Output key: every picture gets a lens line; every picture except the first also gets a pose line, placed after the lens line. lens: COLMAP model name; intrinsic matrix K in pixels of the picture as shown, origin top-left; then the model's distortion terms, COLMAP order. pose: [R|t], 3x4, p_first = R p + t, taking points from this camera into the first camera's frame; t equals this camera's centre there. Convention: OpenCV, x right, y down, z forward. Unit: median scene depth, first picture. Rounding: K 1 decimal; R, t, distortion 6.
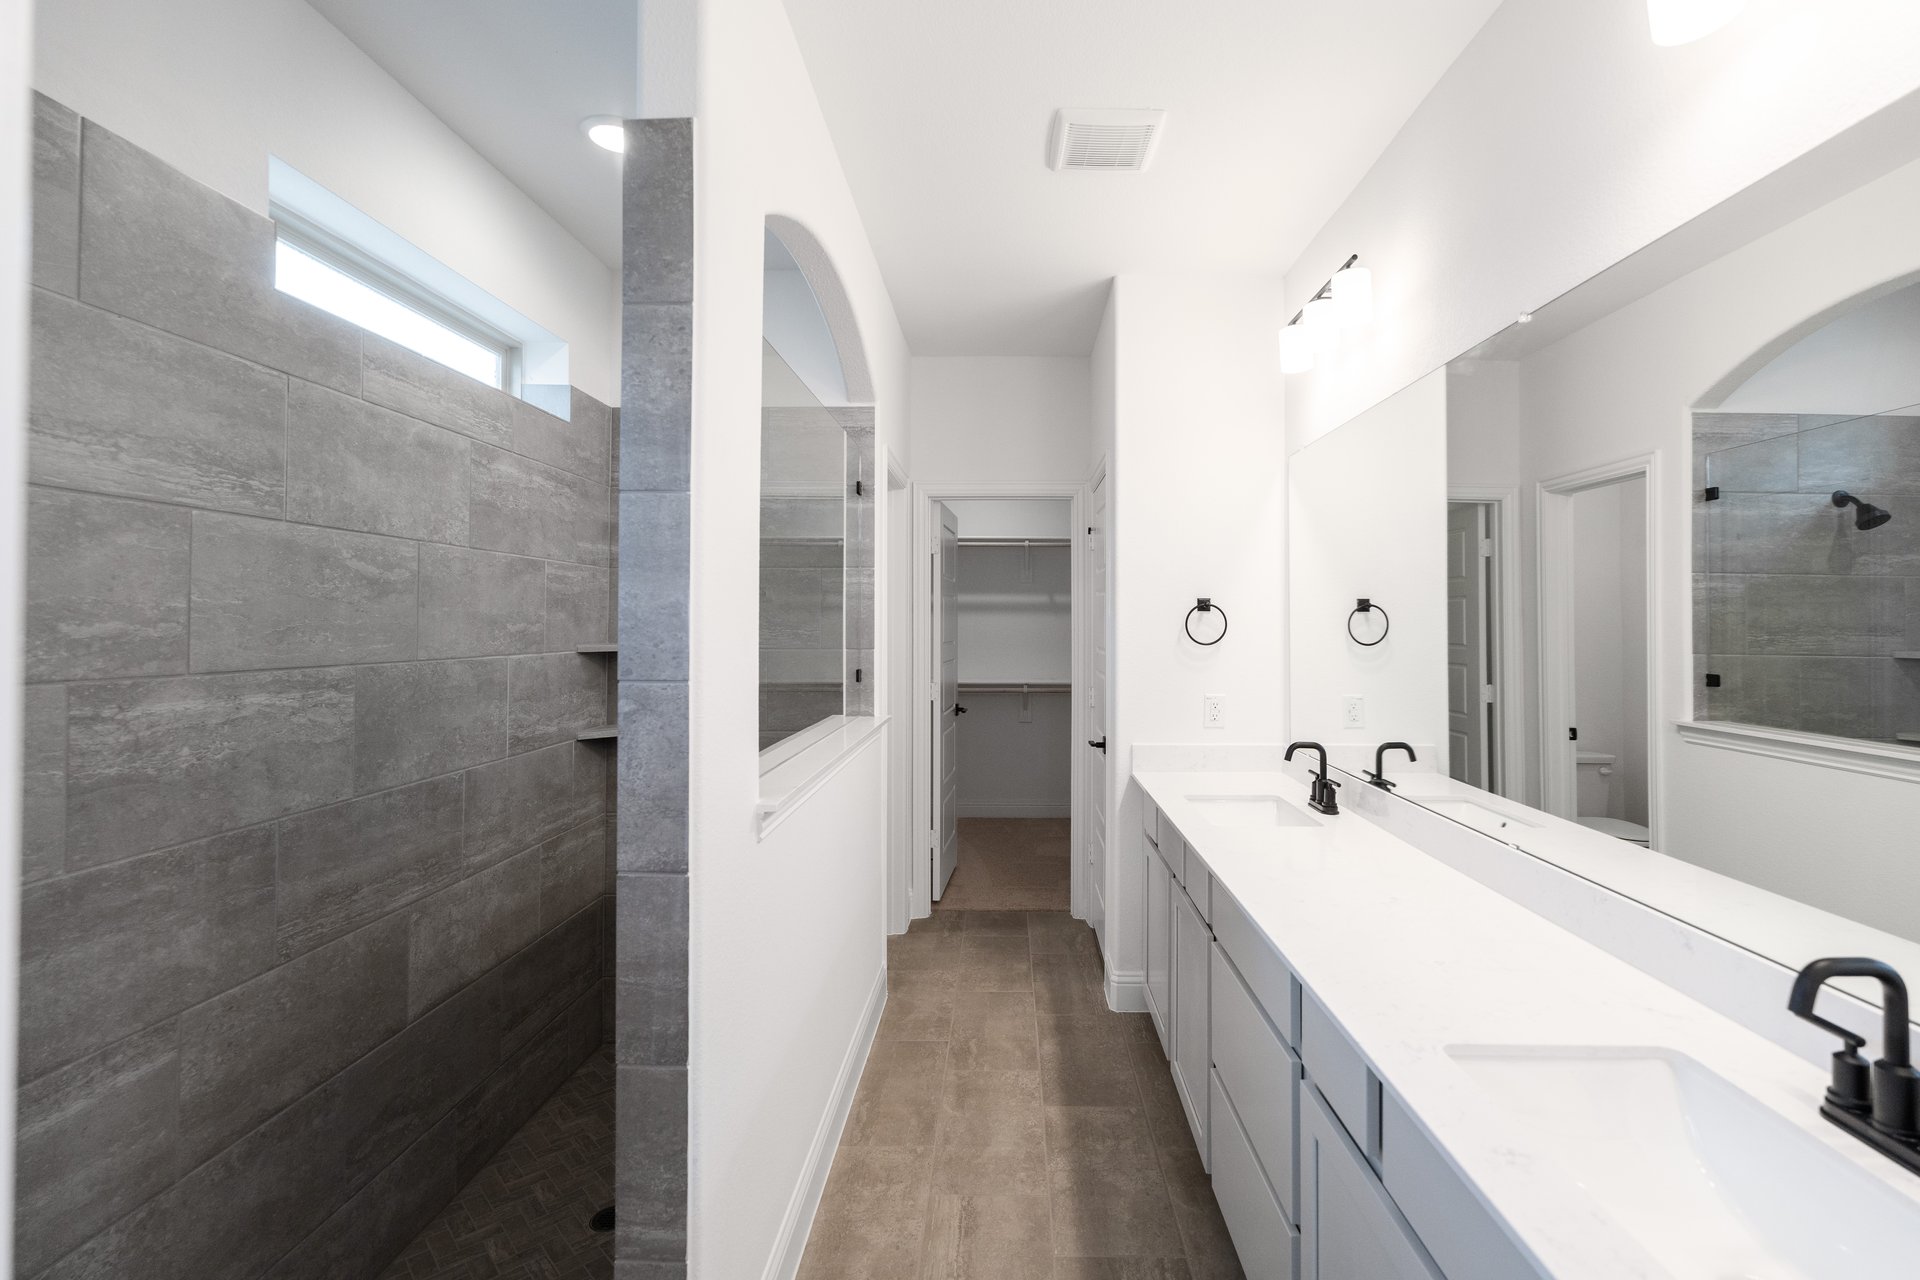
lens RADIAL K [[868.0, 0, 982.5], [0, 868.0, 607.1], [0, 0, 1]] dist [-0.000569, -0.000104]
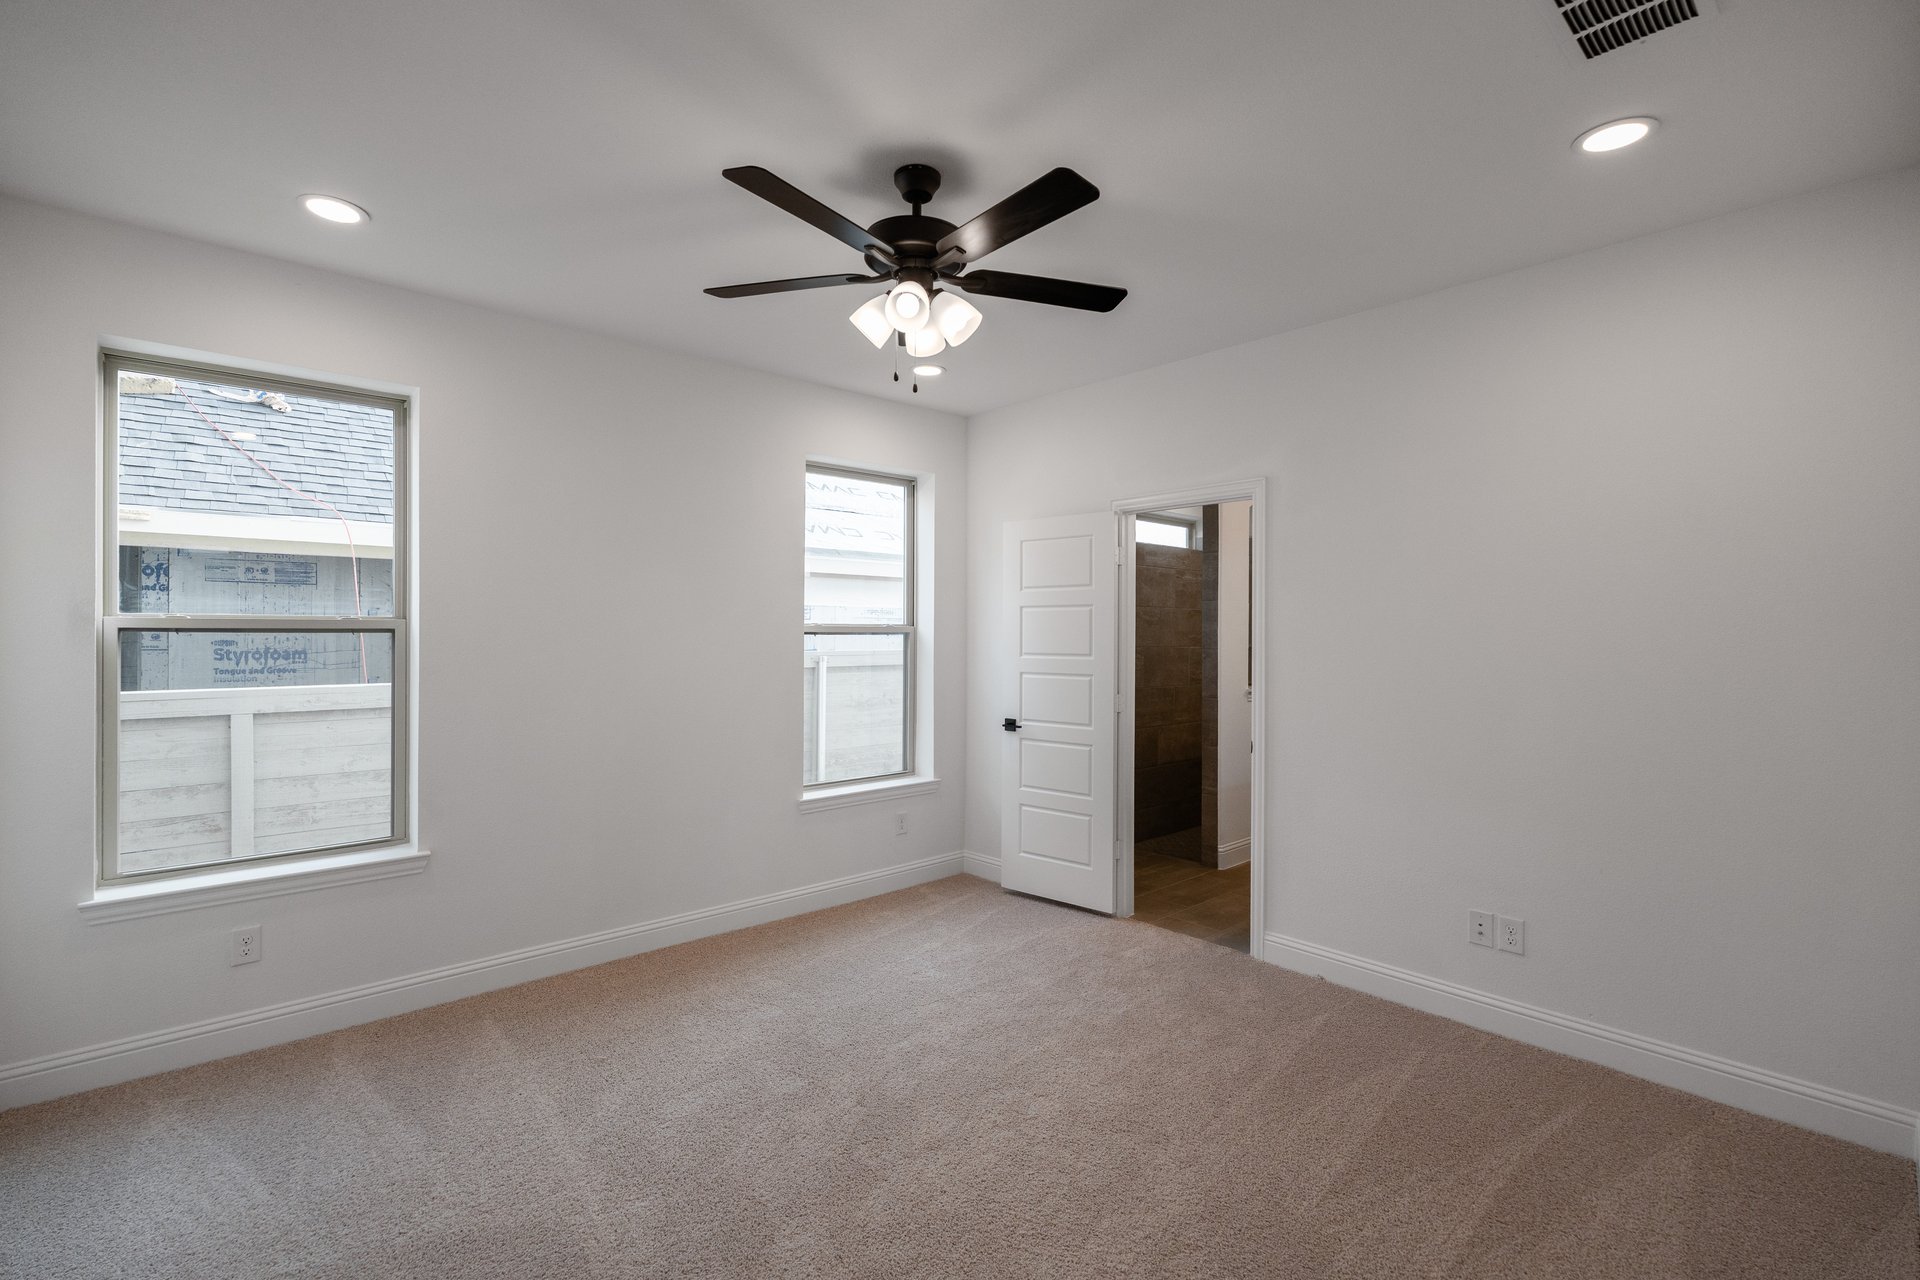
lens RADIAL K [[868.0, 0, 982.5], [0, 868.0, 607.1], [0, 0, 1]] dist [-0.000569, -0.000104]
pose [[0.706795, -0.014517, -0.707269, 1.004409], [0.002923, 0.999841, -0.017601, -0.023649], [0.707412, 0.010373, 0.706725, -1.503785]]
